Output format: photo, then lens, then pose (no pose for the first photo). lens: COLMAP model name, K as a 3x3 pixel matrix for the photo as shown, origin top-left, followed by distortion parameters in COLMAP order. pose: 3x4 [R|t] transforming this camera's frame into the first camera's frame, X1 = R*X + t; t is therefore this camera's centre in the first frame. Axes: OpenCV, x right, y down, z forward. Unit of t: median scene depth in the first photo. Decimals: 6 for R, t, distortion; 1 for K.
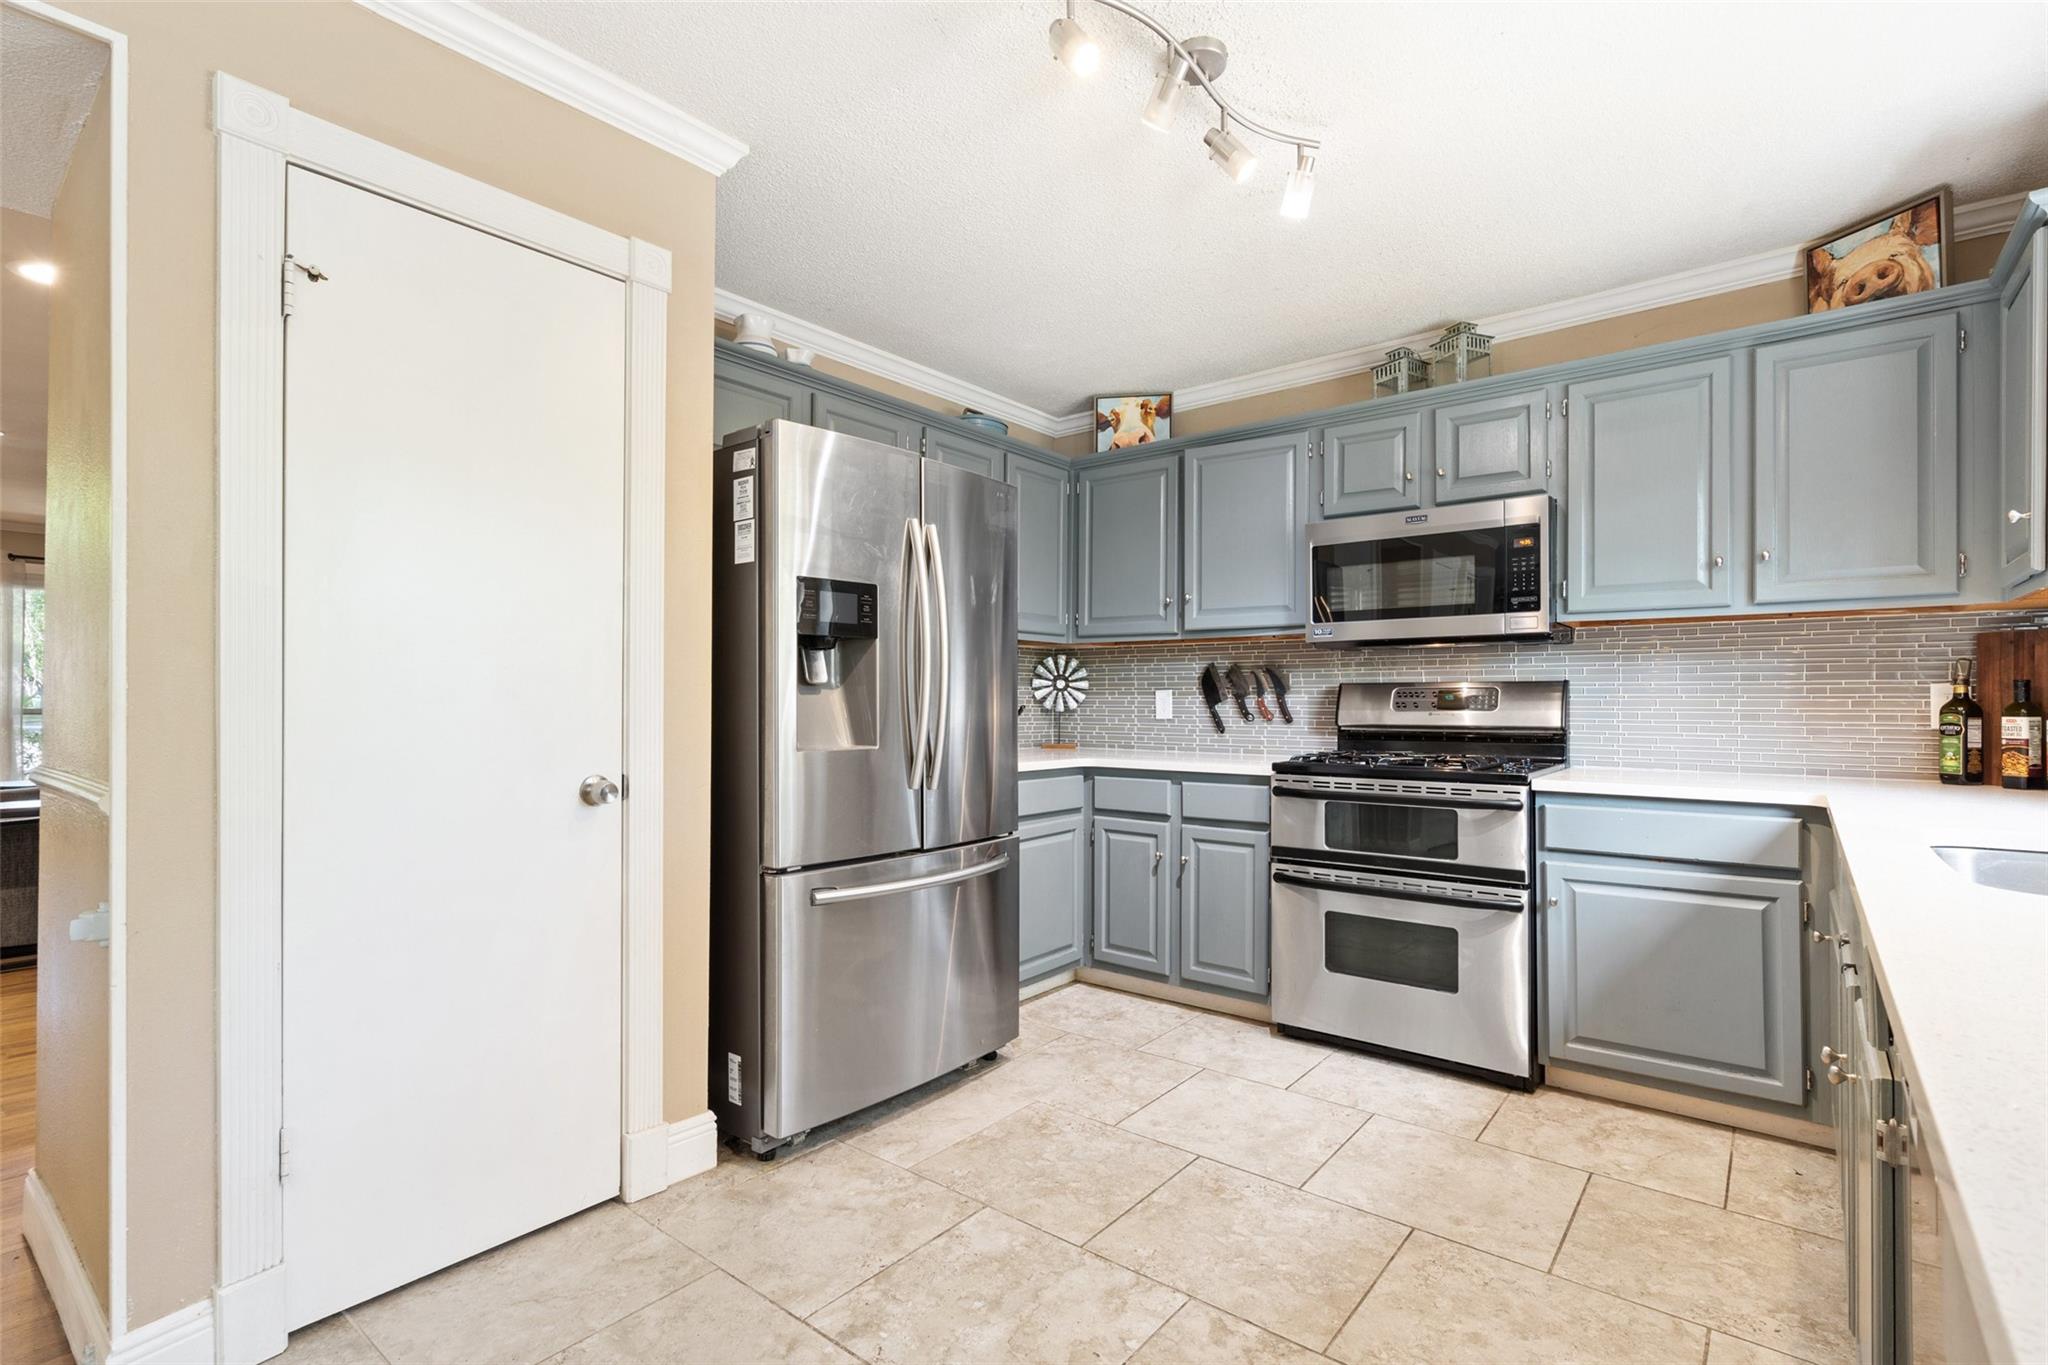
lens RADIAL K [[948.8, 0, 1013.3], [0, 948.8, 696.3], [0, 0, 1]] dist [-0.008137, 0.003713]
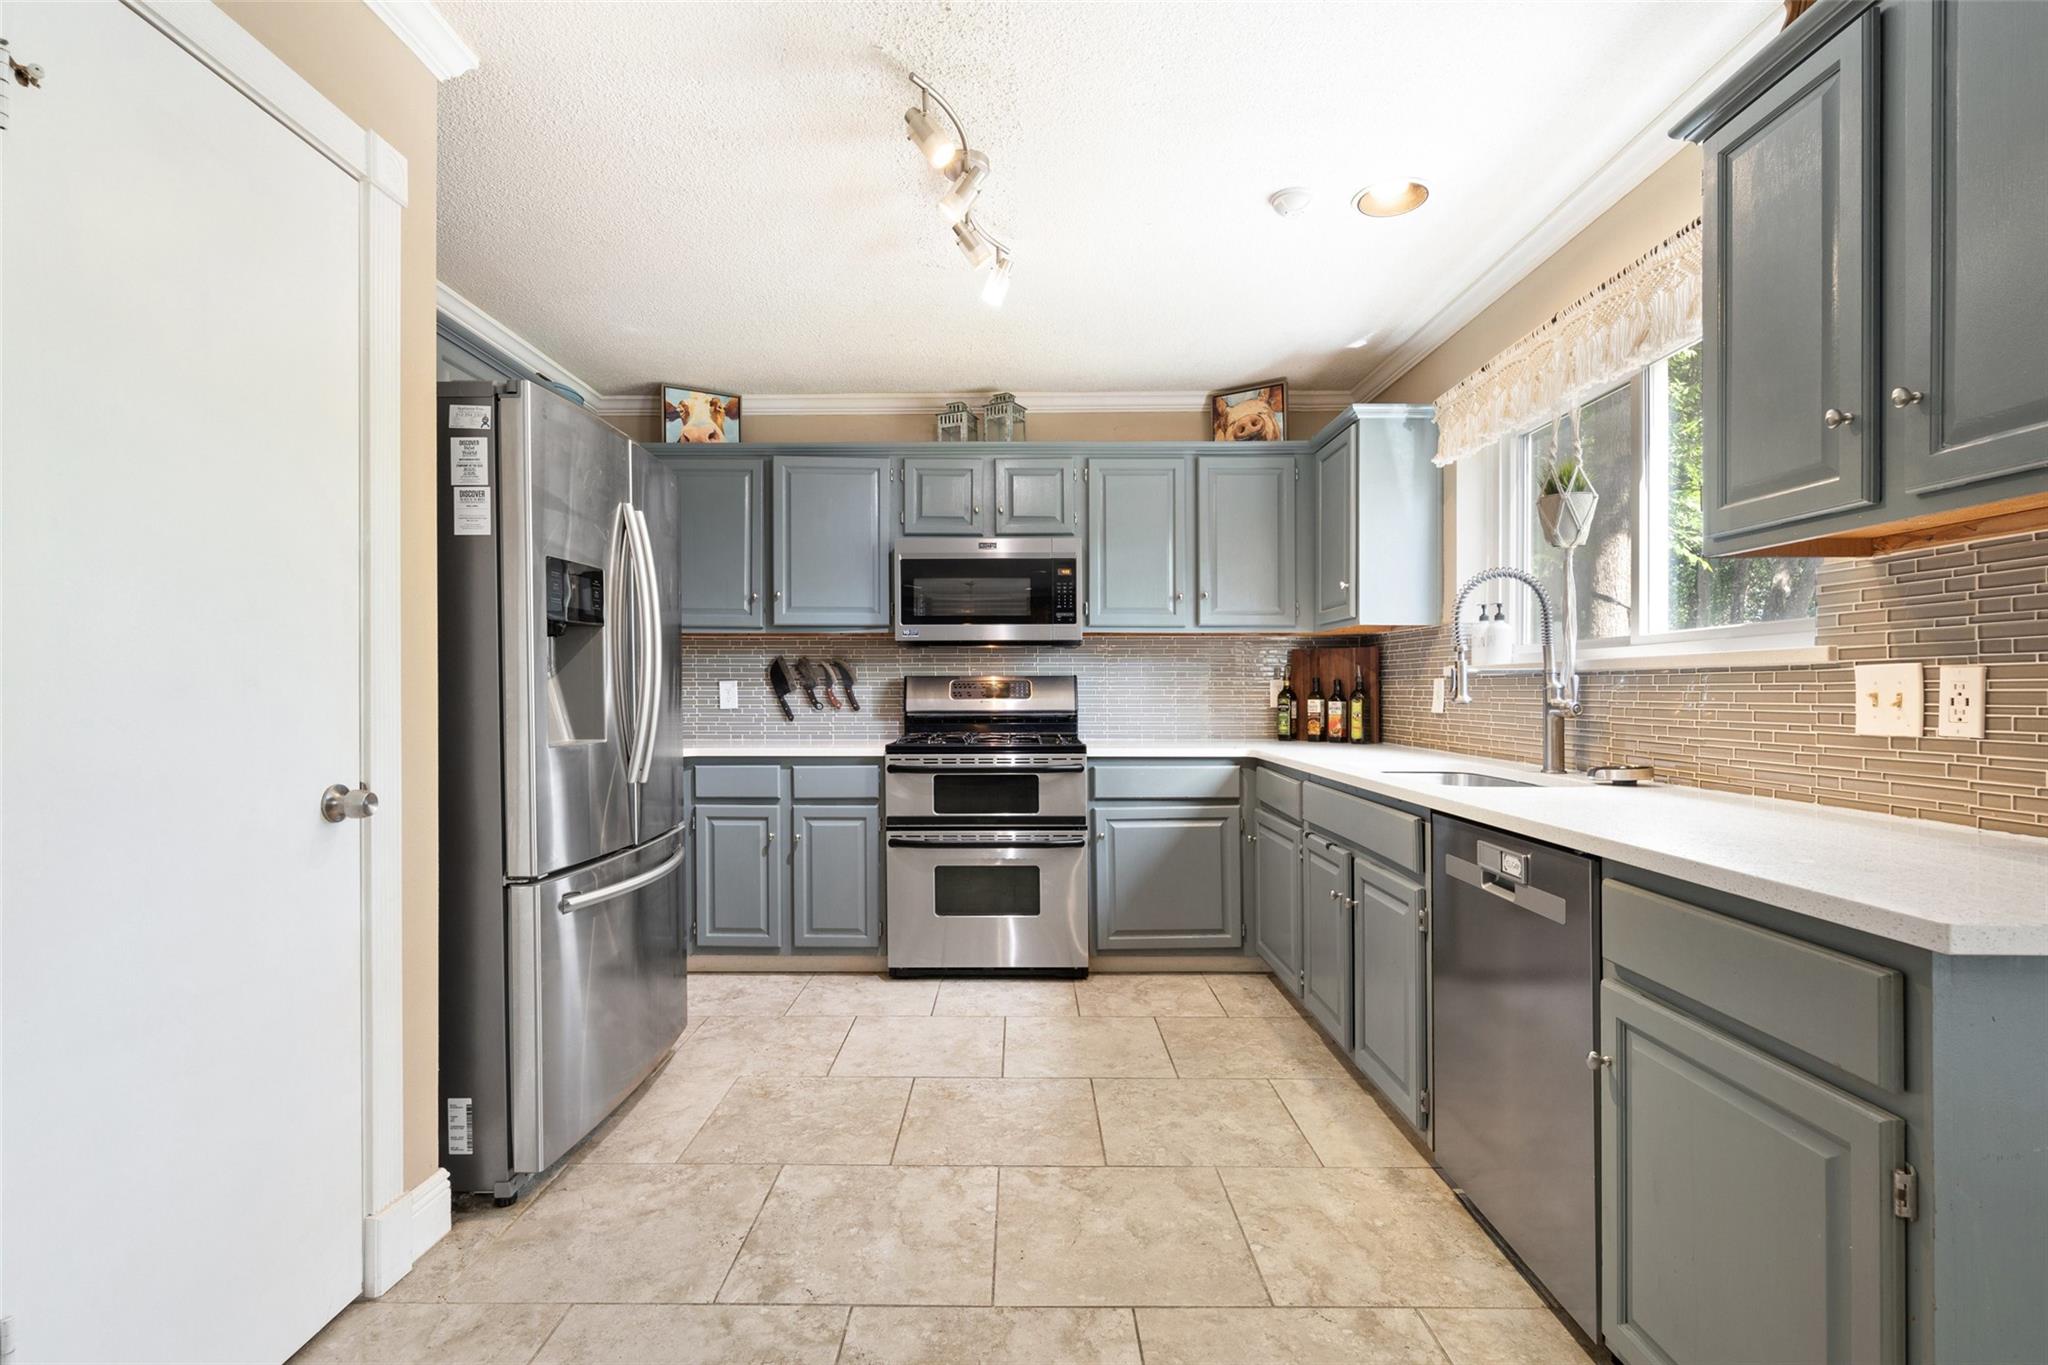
lens RADIAL K [[948.8, 0, 996.8], [0, 948.8, 686.2], [0, 0, 1]] dist [-0.008137, 0.003713]
pose [[0.784935, 0.001283, 0.619577, -0.399886], [-0.000851, 0.999999, -0.000992, 0.000094], [-0.619577, 0.000251, 0.784936, 0.010927]]
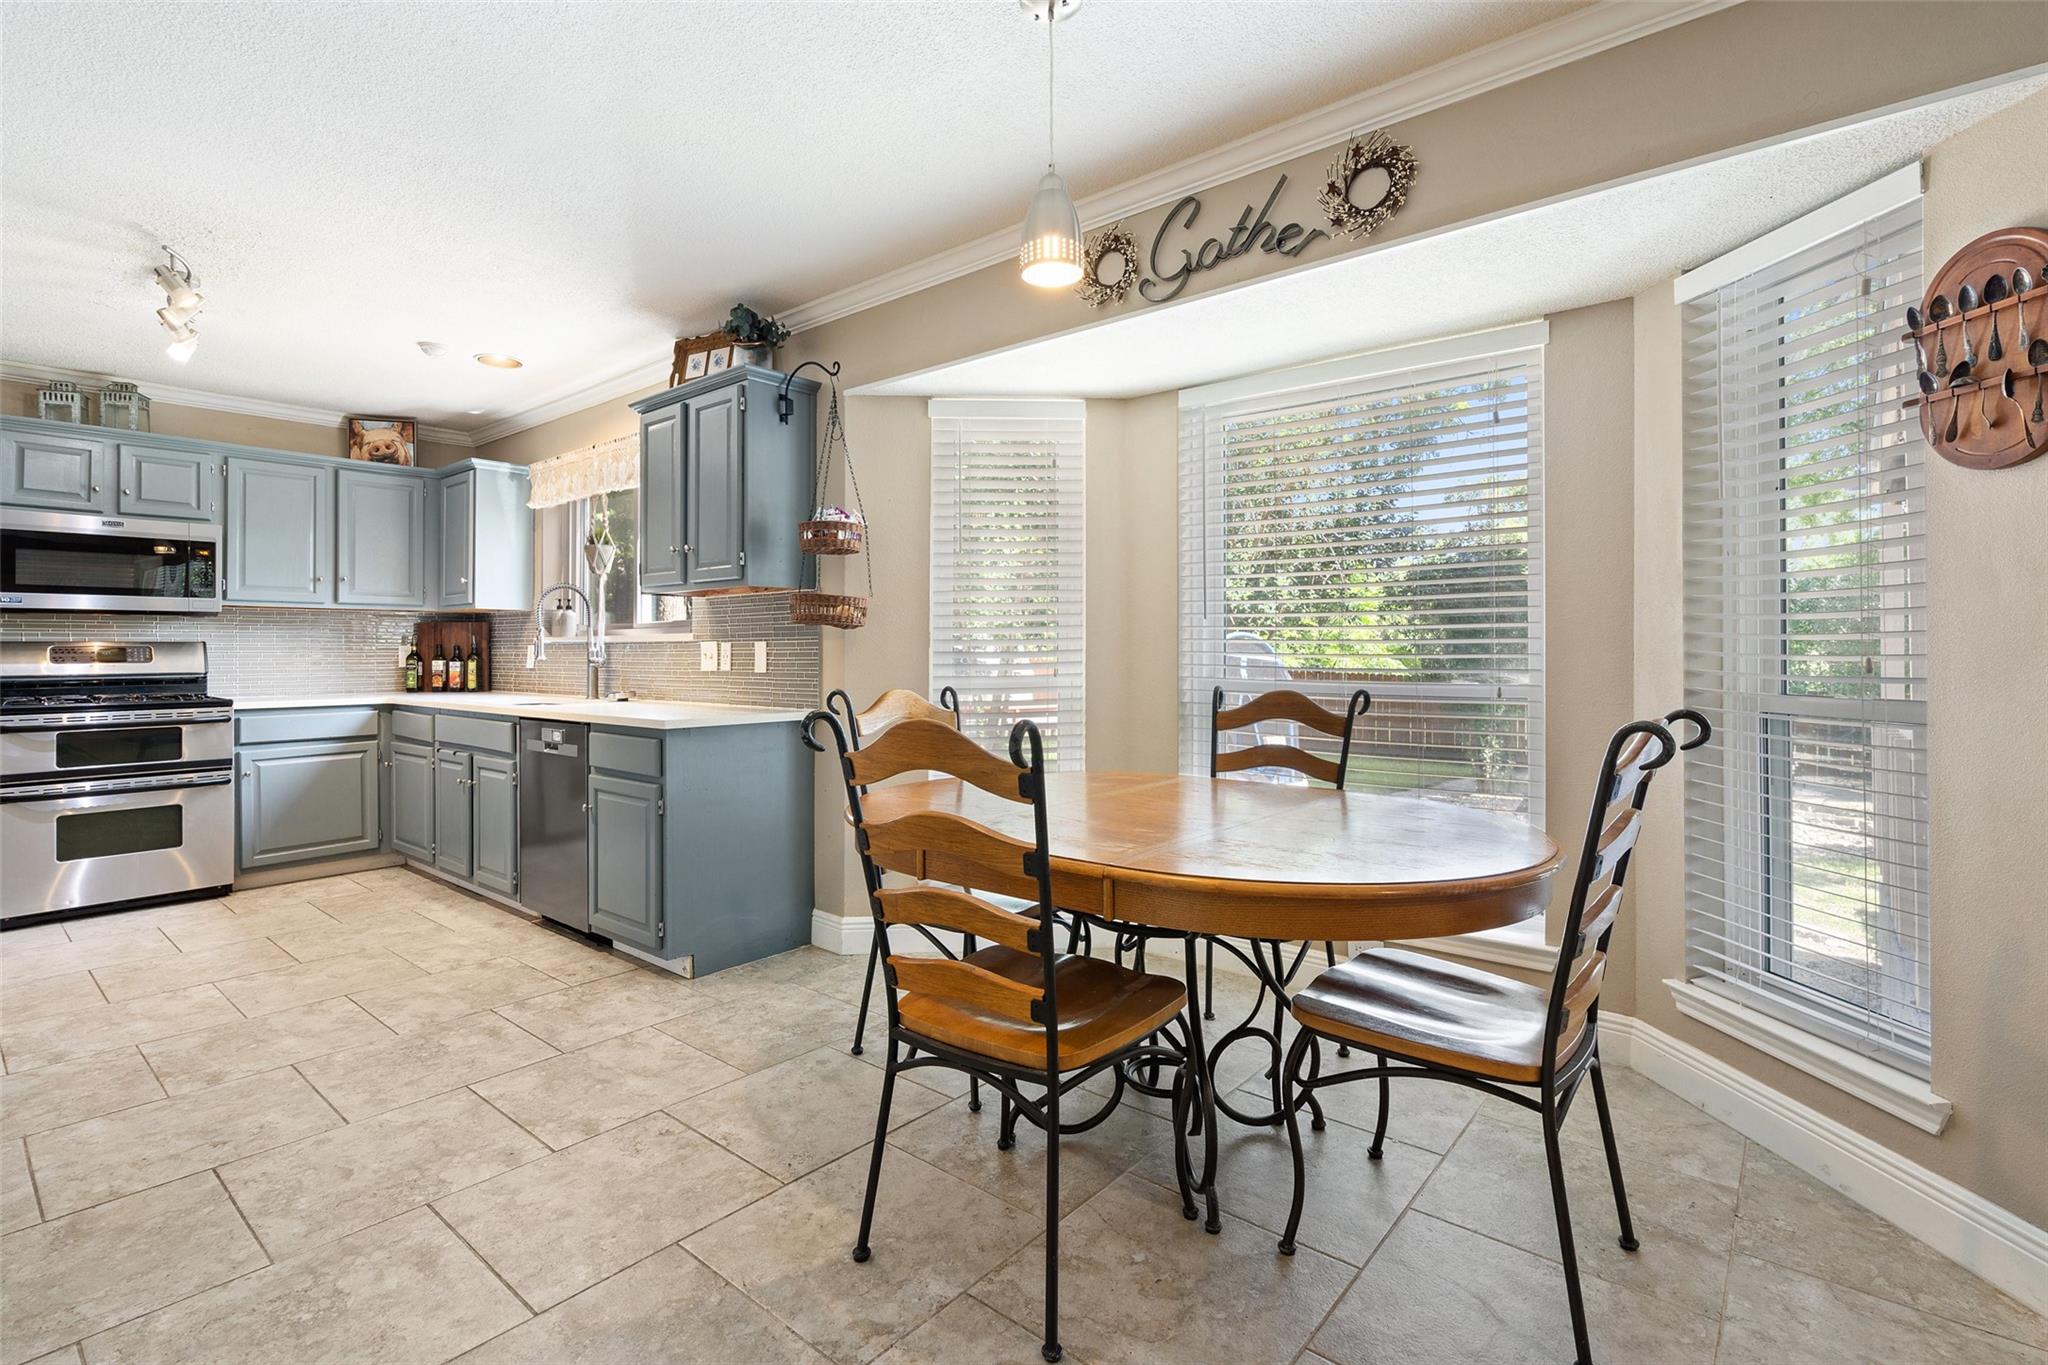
lens RADIAL K [[948.8, 0, 1016.9], [0, 948.8, 639.7], [0, 0, 1]] dist [-0.008137, 0.003713]
pose [[0.008485, 0.011120, 0.999902, -1.092805], [0.001636, 0.999937, -0.011134, -0.000869], [-0.999963, 0.001731, 0.008466, -0.379762]]
